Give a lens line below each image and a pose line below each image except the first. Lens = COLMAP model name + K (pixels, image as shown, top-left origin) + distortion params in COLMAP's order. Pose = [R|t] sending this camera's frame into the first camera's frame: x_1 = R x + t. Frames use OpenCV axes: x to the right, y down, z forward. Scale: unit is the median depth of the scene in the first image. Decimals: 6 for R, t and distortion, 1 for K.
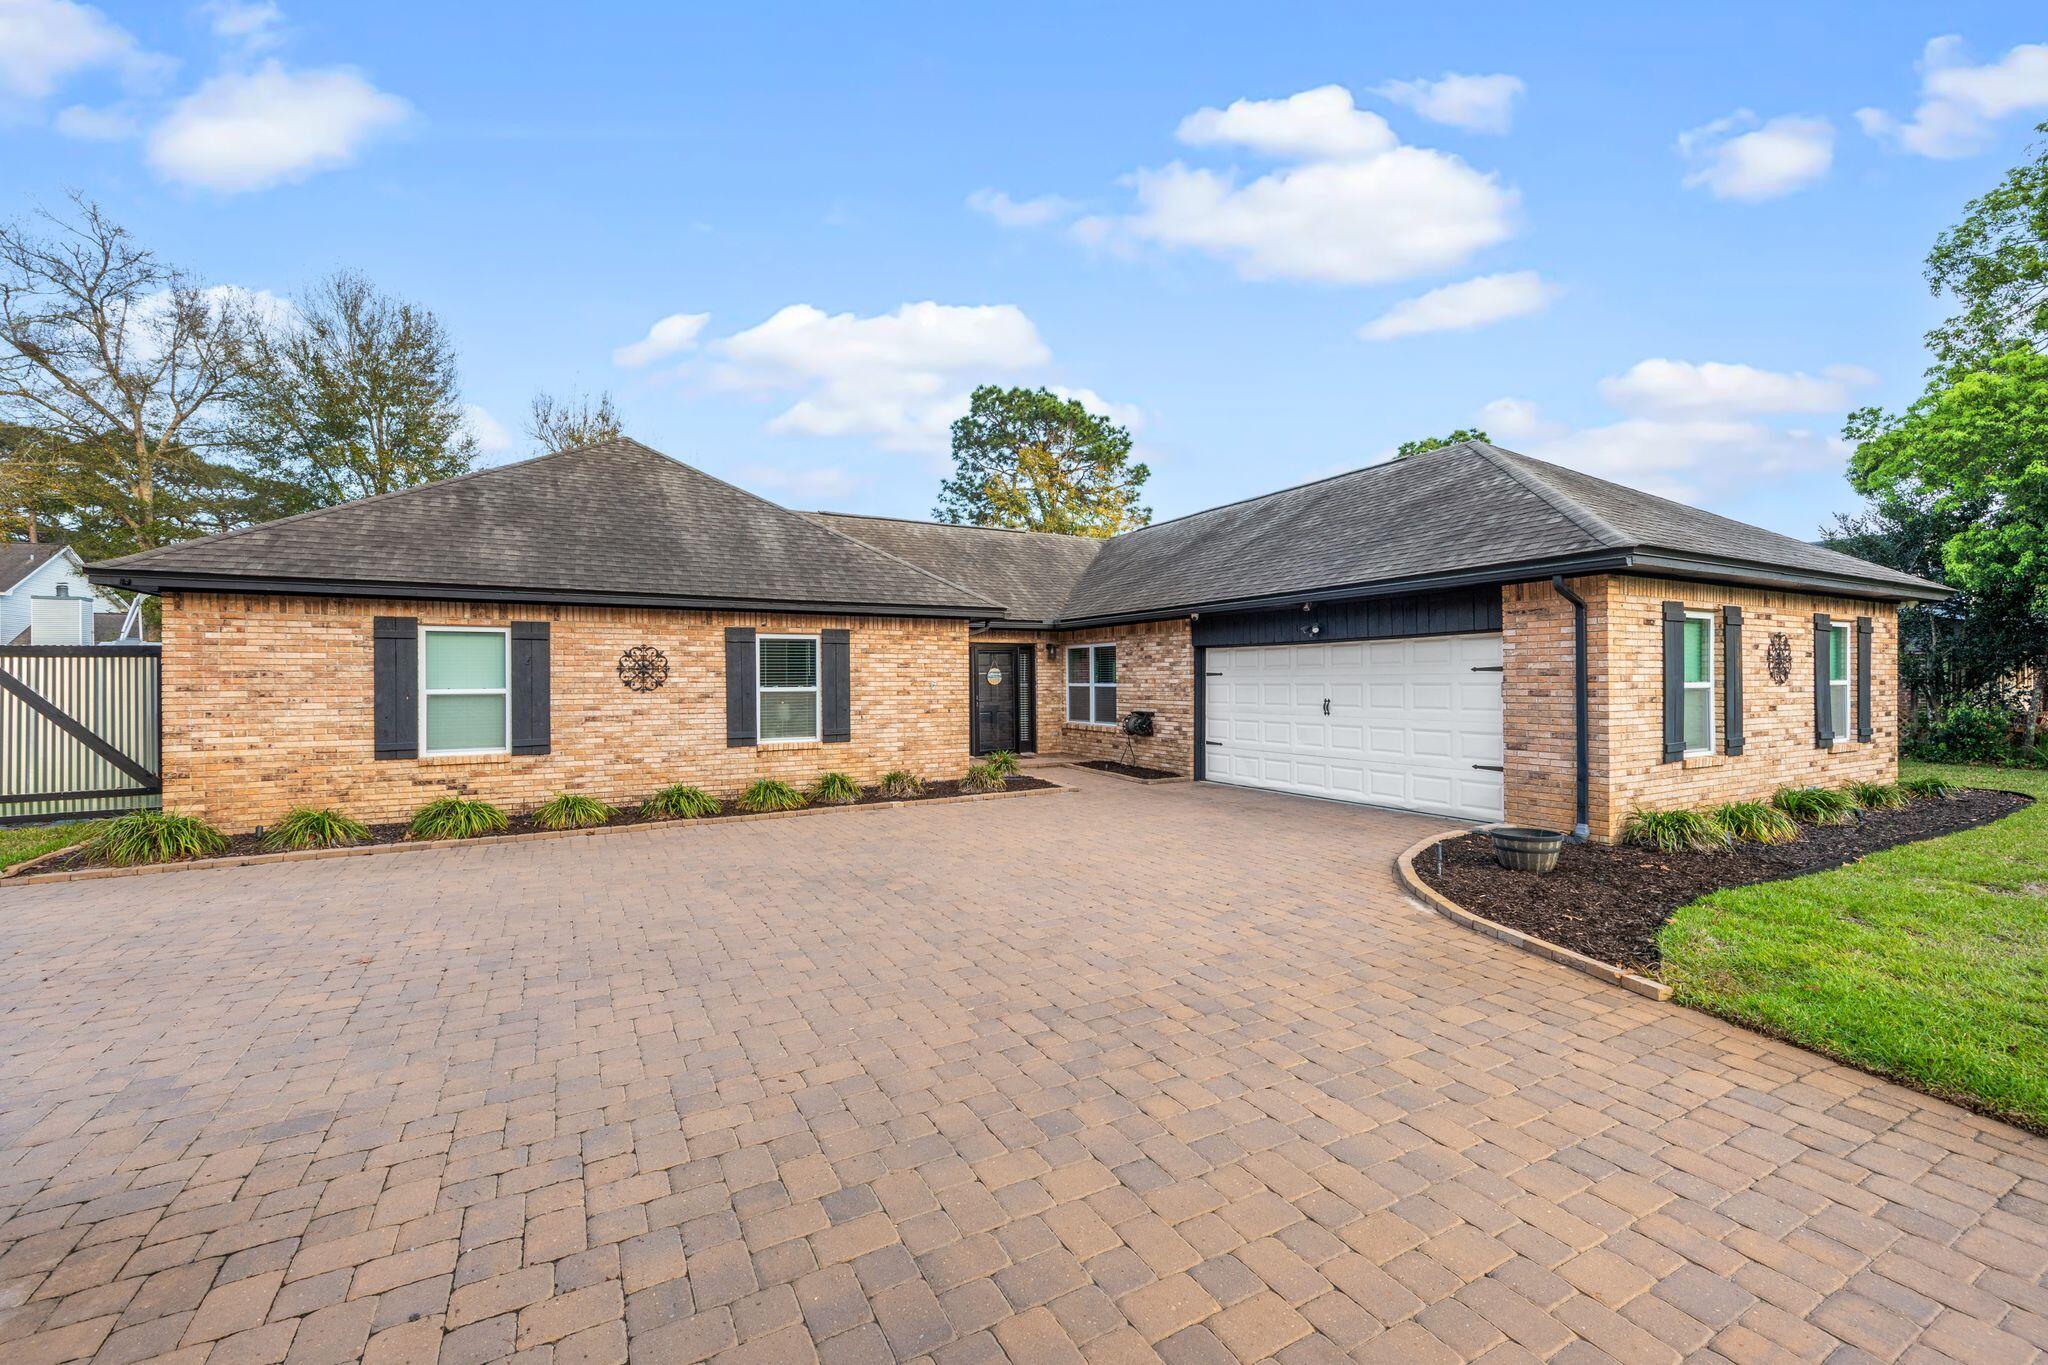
lens RADIAL K [[823.0, 0, 1019.3], [0, 823.0, 680.4], [0, 0, 1]] dist [0.007319, -0.000908]
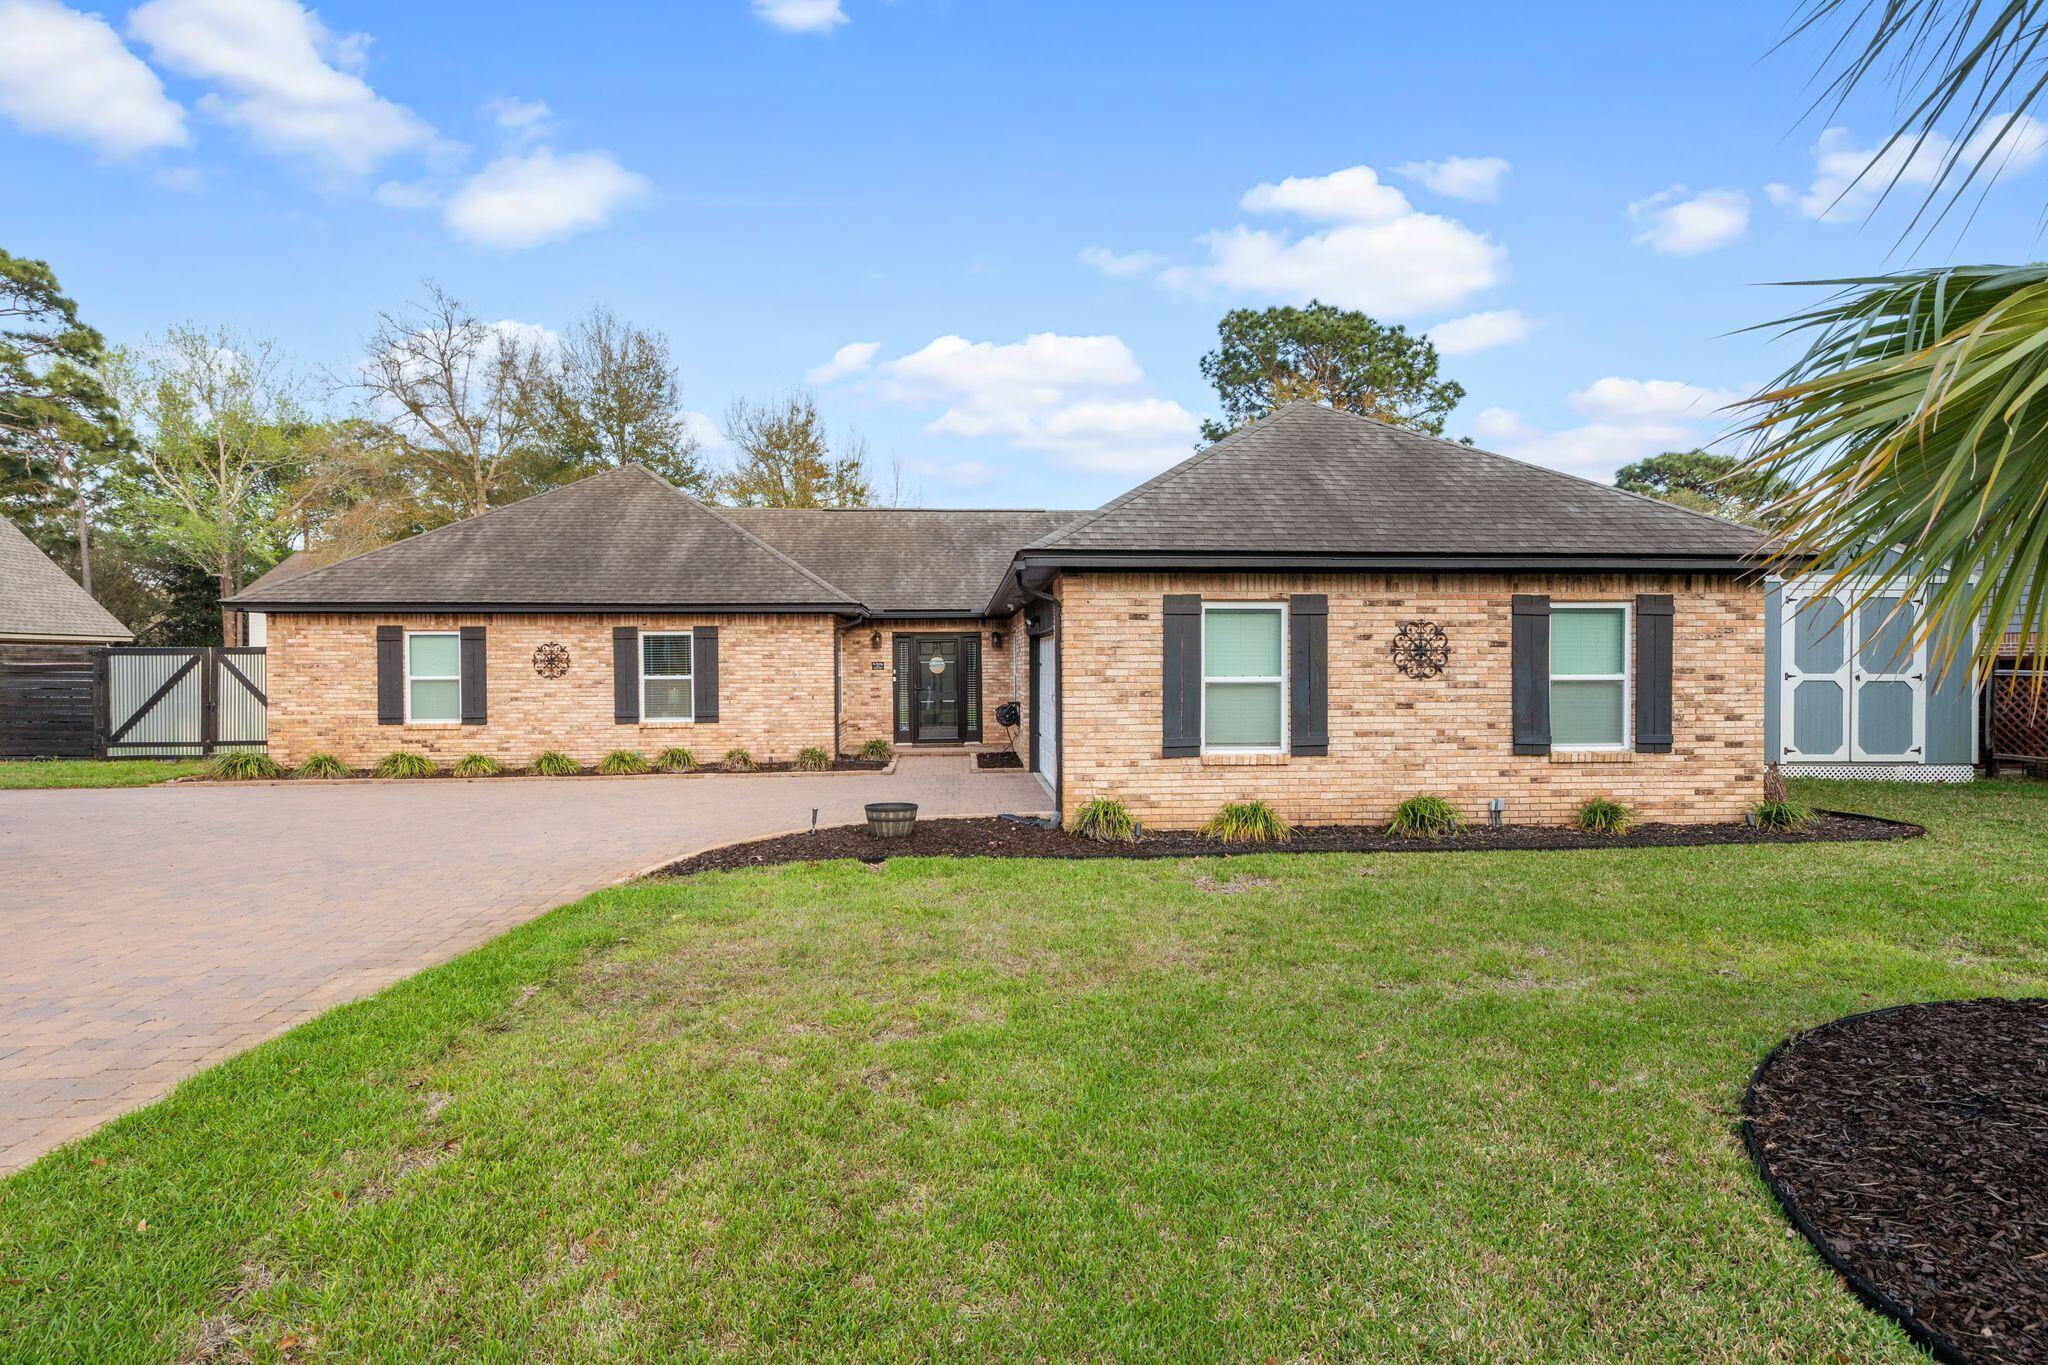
lens RADIAL K [[1035.7, 0, 1034.9], [0, 1035.7, 684.4], [0, 0, 1]] dist [0.005317, 0.001464]
pose [[0.908986, 0.008865, -0.416733, 0.912378], [-0.000722, 0.999806, 0.019695, -0.009881], [0.416827, -0.017602, 0.908816, -0.157643]]
